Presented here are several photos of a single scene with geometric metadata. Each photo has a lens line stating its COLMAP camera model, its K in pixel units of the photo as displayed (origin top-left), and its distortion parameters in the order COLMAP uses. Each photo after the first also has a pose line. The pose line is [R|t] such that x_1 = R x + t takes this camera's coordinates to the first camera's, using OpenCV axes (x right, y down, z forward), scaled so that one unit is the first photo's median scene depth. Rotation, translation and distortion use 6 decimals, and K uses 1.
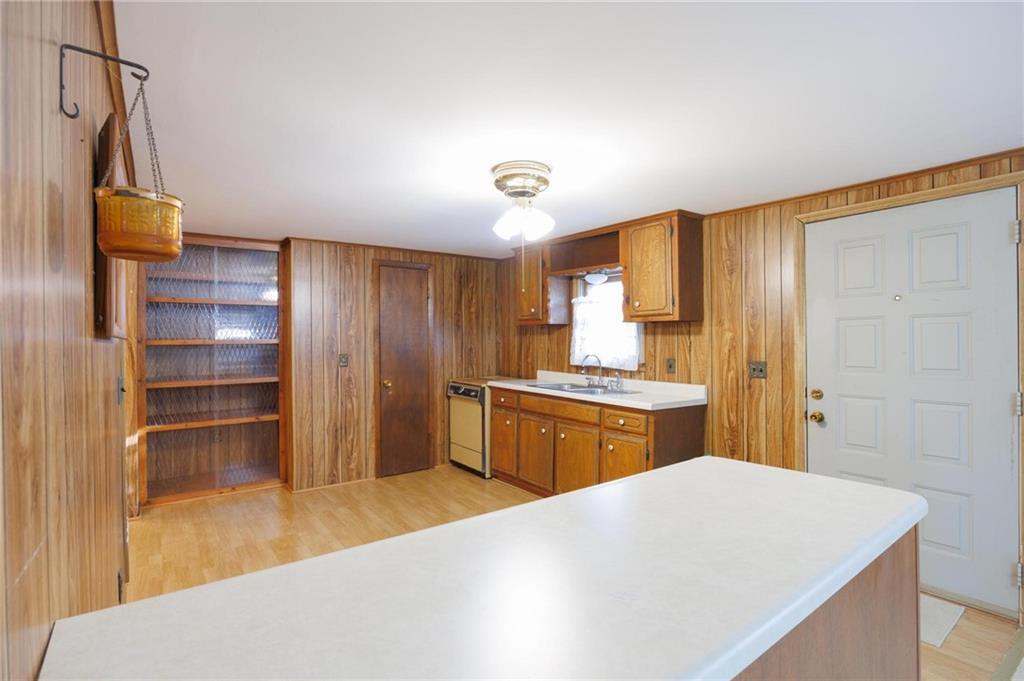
lens RADIAL K [[480.0, 0, 511.8], [0, 480.0, 340.6], [0, 0, 1]] dist [-0.009930, 0.000475]
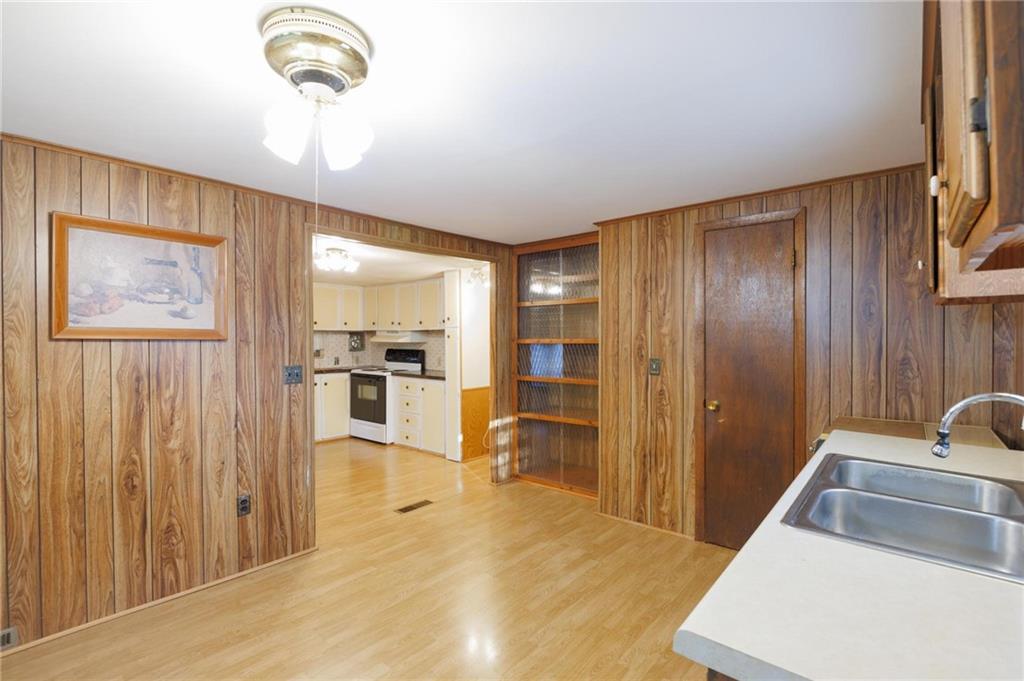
lens RADIAL K [[480.0, 0, 511.9], [0, 480.0, 341.7], [0, 0, 1]] dist [-0.009930, 0.000475]
pose [[0.237355, 0.007336, -0.971395, 0.339680], [-0.002385, 0.999973, 0.006969, -0.003506], [0.971420, 0.000663, 0.237366, 0.604886]]
